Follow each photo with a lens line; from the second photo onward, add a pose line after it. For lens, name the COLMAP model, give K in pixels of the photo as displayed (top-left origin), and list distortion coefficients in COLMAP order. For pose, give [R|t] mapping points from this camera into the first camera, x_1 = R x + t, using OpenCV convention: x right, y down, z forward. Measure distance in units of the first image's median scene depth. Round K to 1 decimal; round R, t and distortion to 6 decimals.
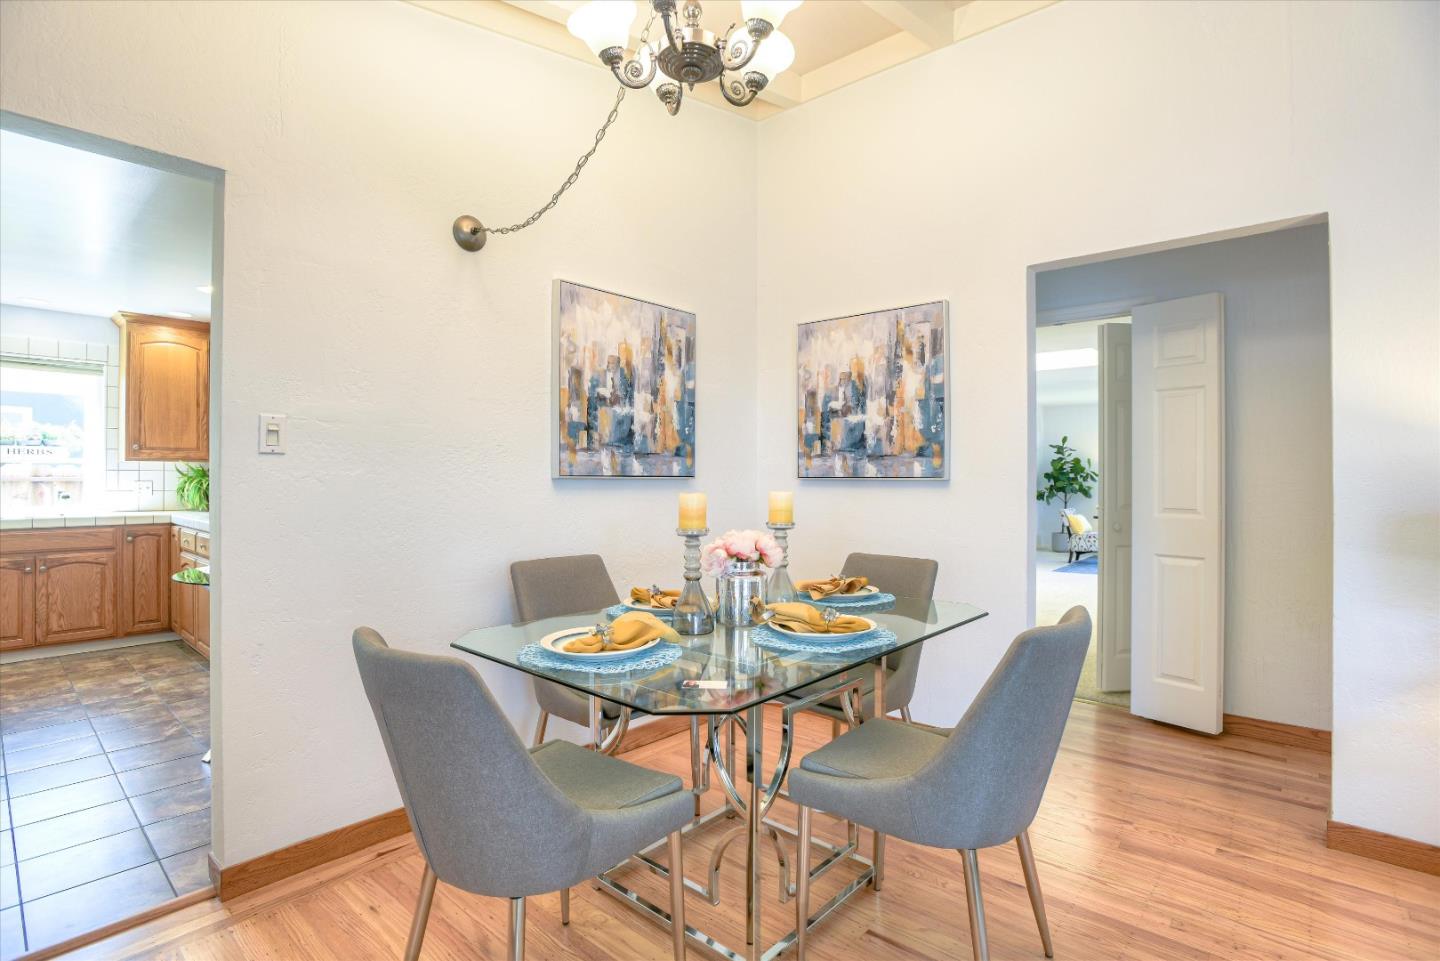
lens RADIAL K [[704.0, 0, 723.8], [0, 704.0, 477.7], [0, 0, 1]] dist [-0.057412, 0.018791]
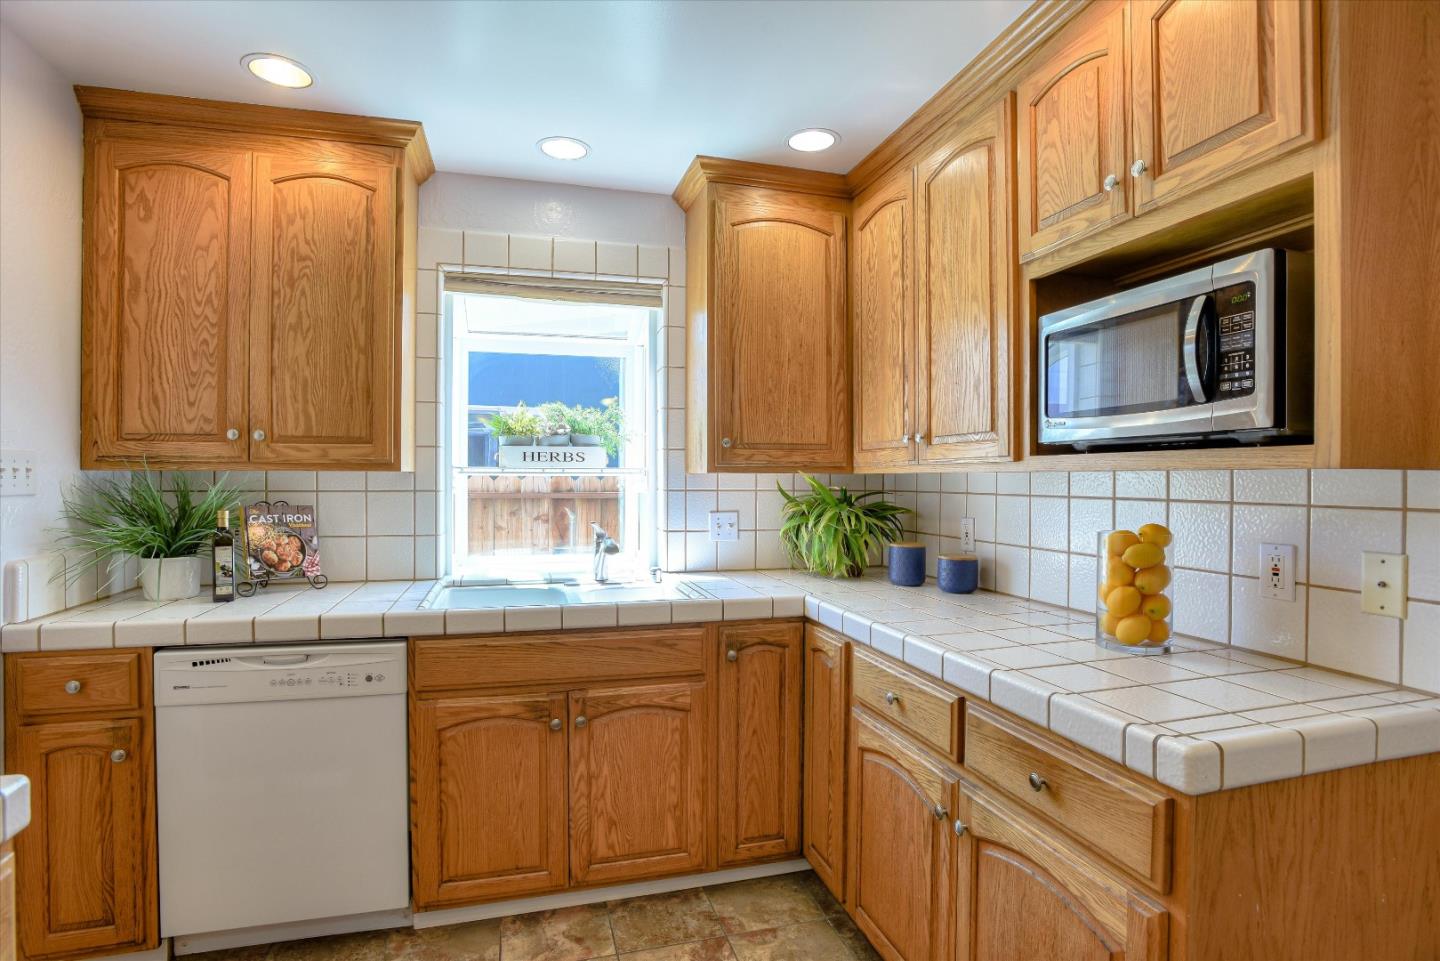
lens RADIAL K [[704.0, 0, 731.9], [0, 704.0, 486.9], [0, 0, 1]] dist [-0.057412, 0.018791]
pose [[0.857916, 0.004817, -0.513767, -0.681463], [0.001410, 0.999930, 0.011731, -0.023169], [0.513787, -0.010789, 0.857850, 0.654373]]
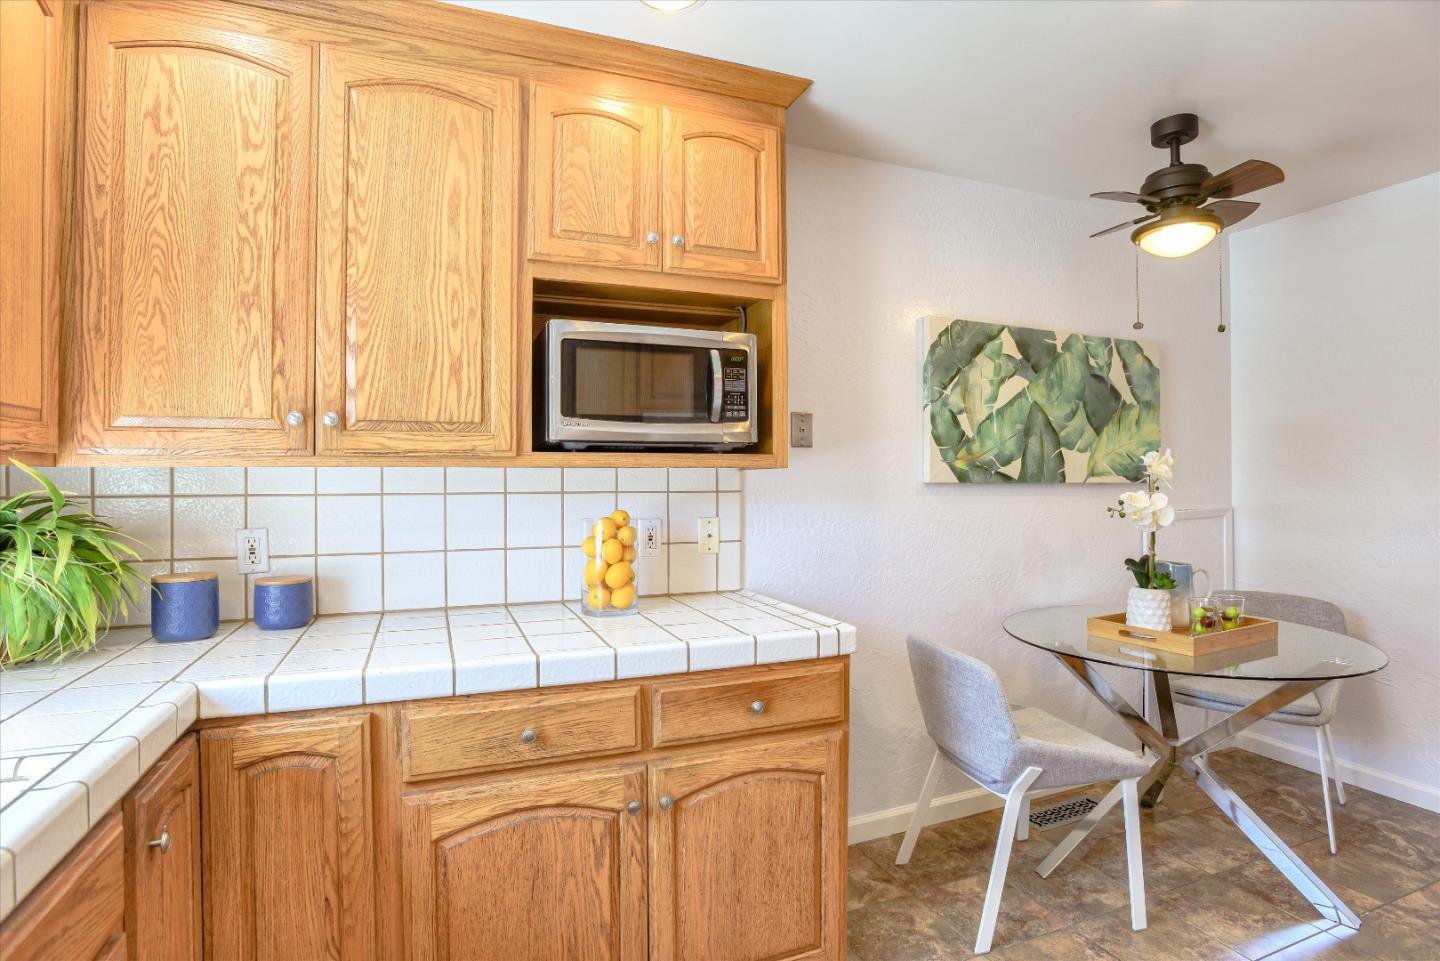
lens RADIAL K [[704.0, 0, 717.5], [0, 704.0, 475.3], [0, 0, 1]] dist [-0.057412, 0.018791]
pose [[0.452714, -0.003789, 0.891648, -1.033657], [0.001663, 0.999993, 0.003404, -0.023584], [-0.891654, -0.000058, 0.452717, 0.798900]]
